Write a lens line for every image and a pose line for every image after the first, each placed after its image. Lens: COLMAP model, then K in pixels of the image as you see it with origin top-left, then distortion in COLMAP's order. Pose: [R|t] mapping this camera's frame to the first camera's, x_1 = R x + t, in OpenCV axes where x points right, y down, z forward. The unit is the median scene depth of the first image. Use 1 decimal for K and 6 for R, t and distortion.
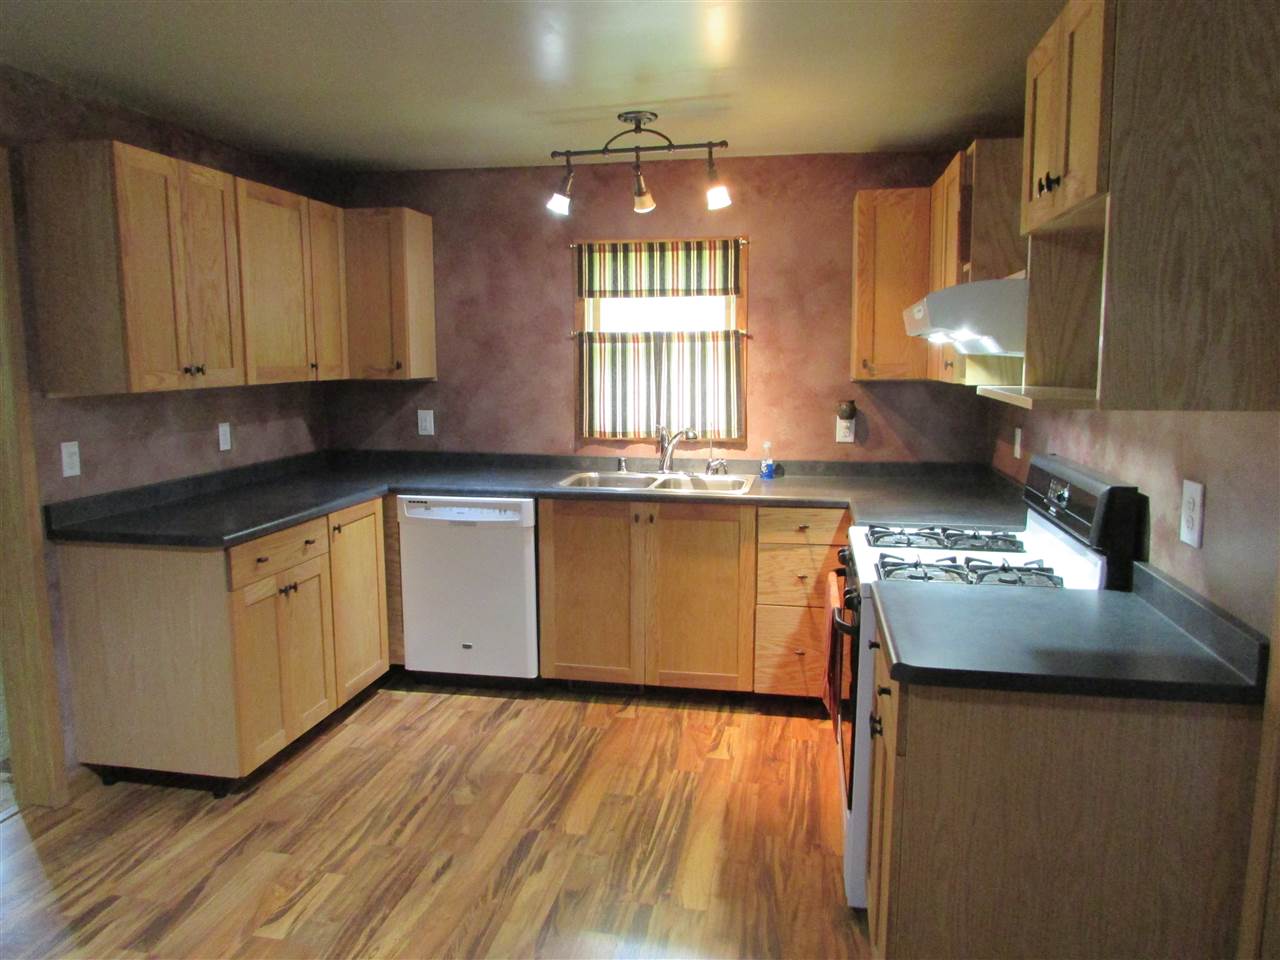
lens RADIAL K [[908.9, 0, 639.2], [0, 908.9, 478.2], [0, 0, 1]] dist [-0.036594, 0.010579]
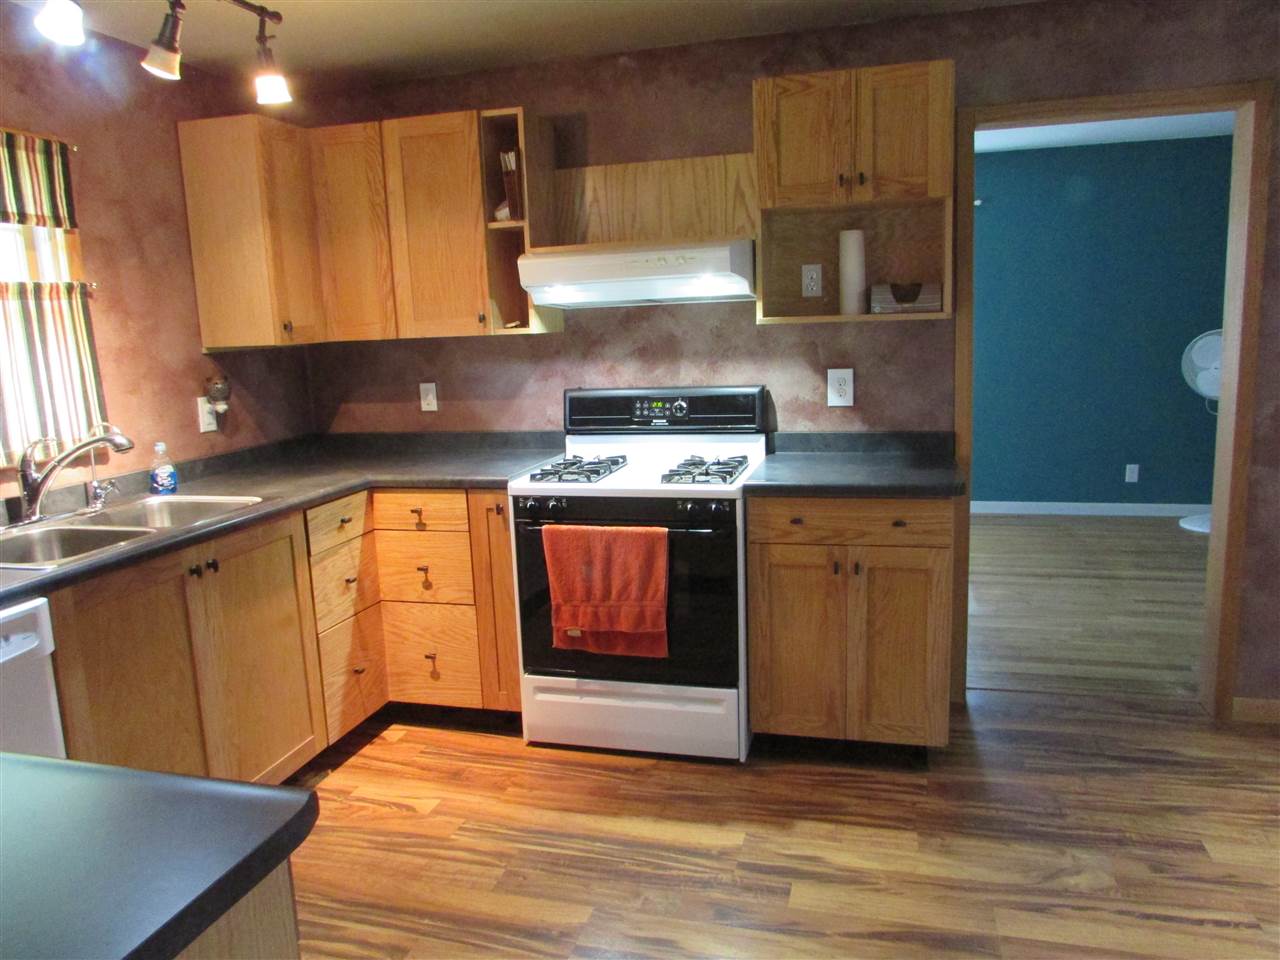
lens RADIAL K [[908.9, 0, 640.4], [0, 908.9, 479.1], [0, 0, 1]] dist [-0.036594, 0.010579]
pose [[0.081826, -0.169204, 0.982179, -0.582446], [0.171172, 0.973226, 0.153401, -0.062003], [-0.981837, 0.155570, 0.108598, 0.621502]]
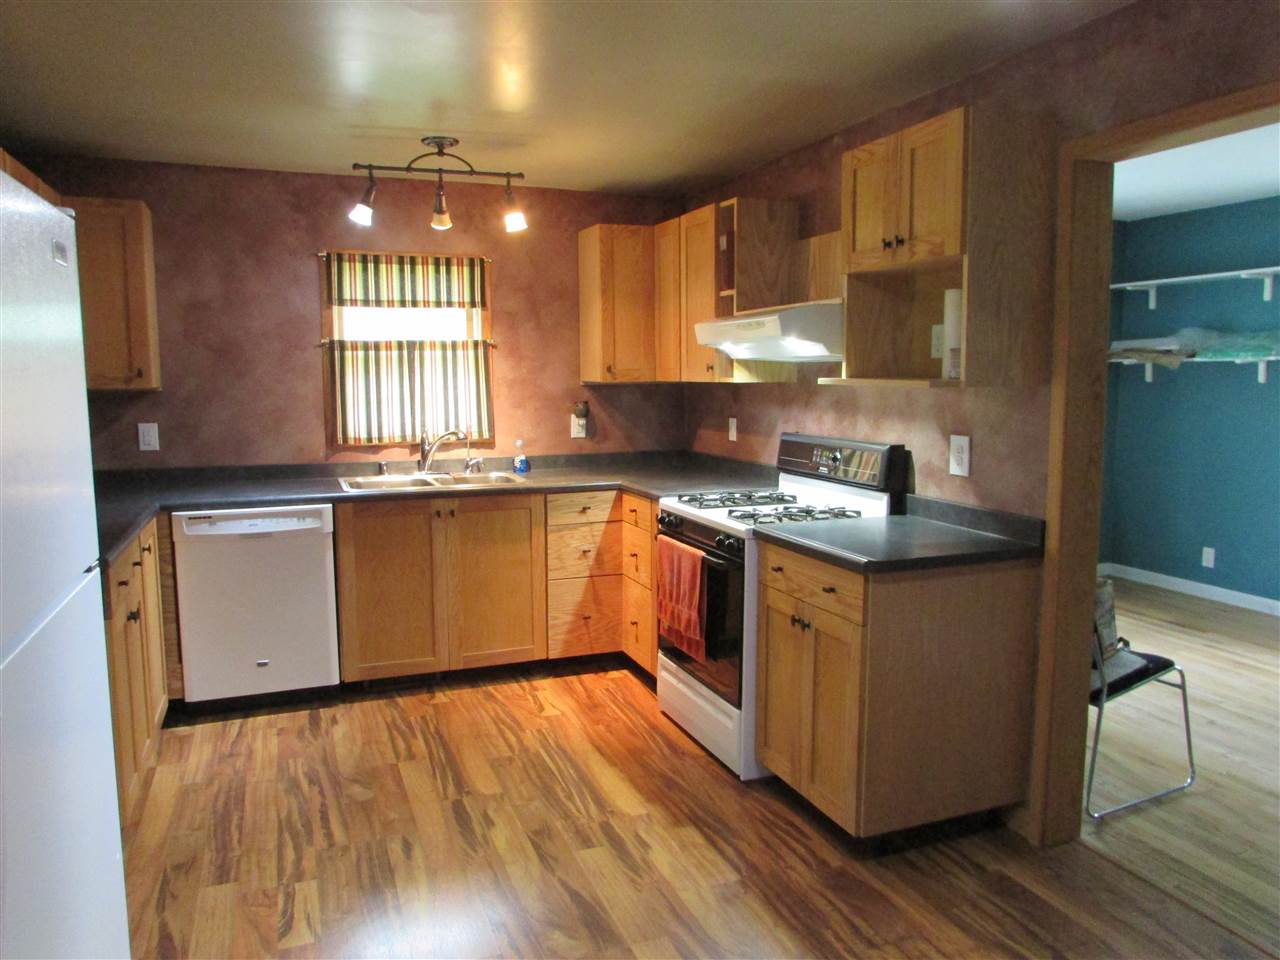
lens RADIAL K [[908.9, 0, 638.4], [0, 908.9, 478.6], [0, 0, 1]] dist [-0.036594, 0.010579]
pose [[0.847414, -0.063053, 0.527176, -0.363681], [0.073256, 0.997312, 0.001529, 0.018428], [-0.525855, 0.037323, 0.849755, -0.029469]]
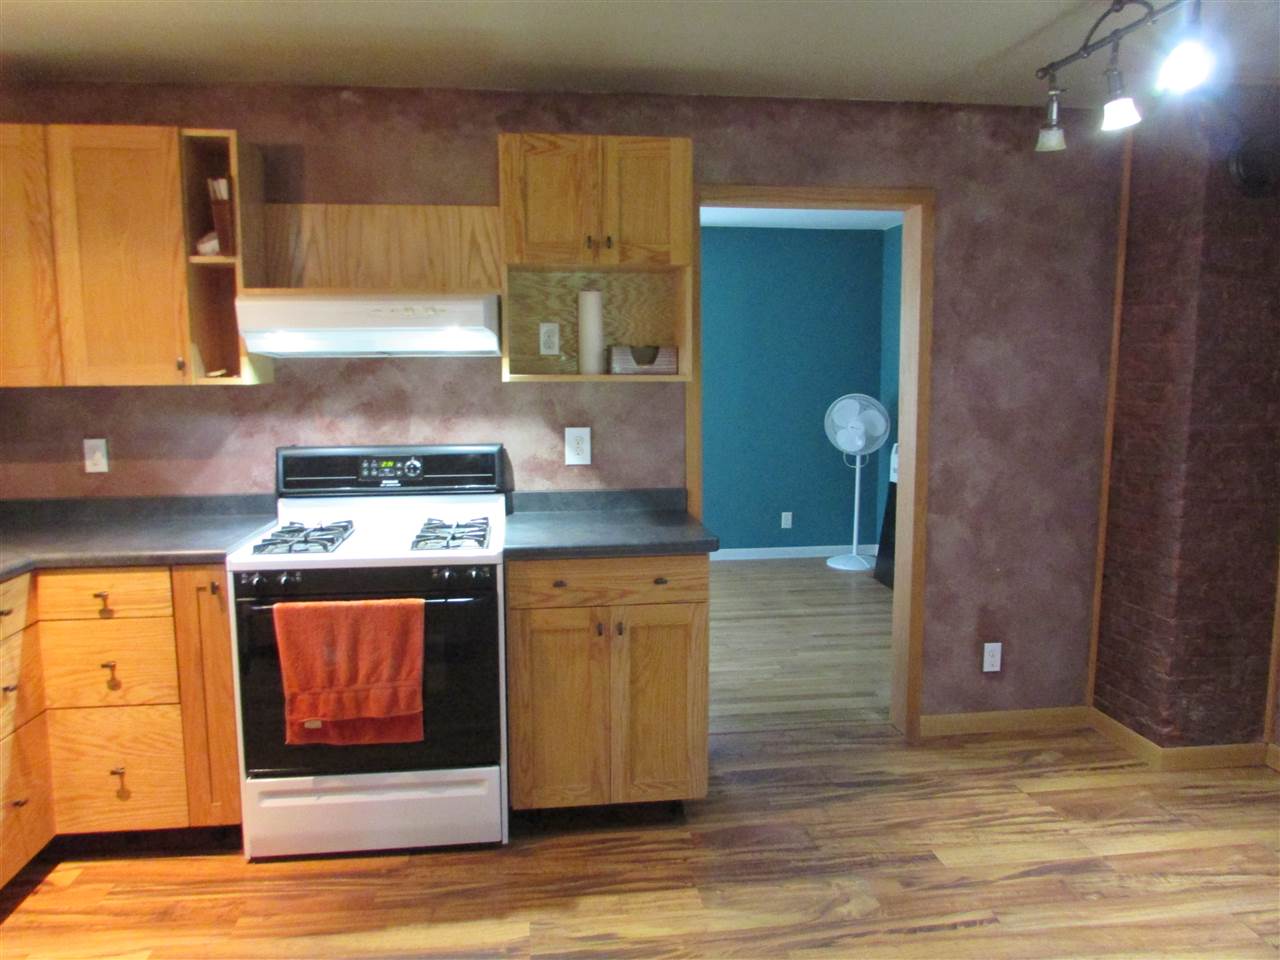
lens RADIAL K [[908.9, 0, 643.1], [0, 908.9, 478.0], [0, 0, 1]] dist [-0.036594, 0.010579]
pose [[-0.308658, -0.109420, 0.944859, -0.542872], [0.132053, 0.978812, 0.156490, -0.079510], [-0.941962, 0.173073, -0.287669, 0.712128]]
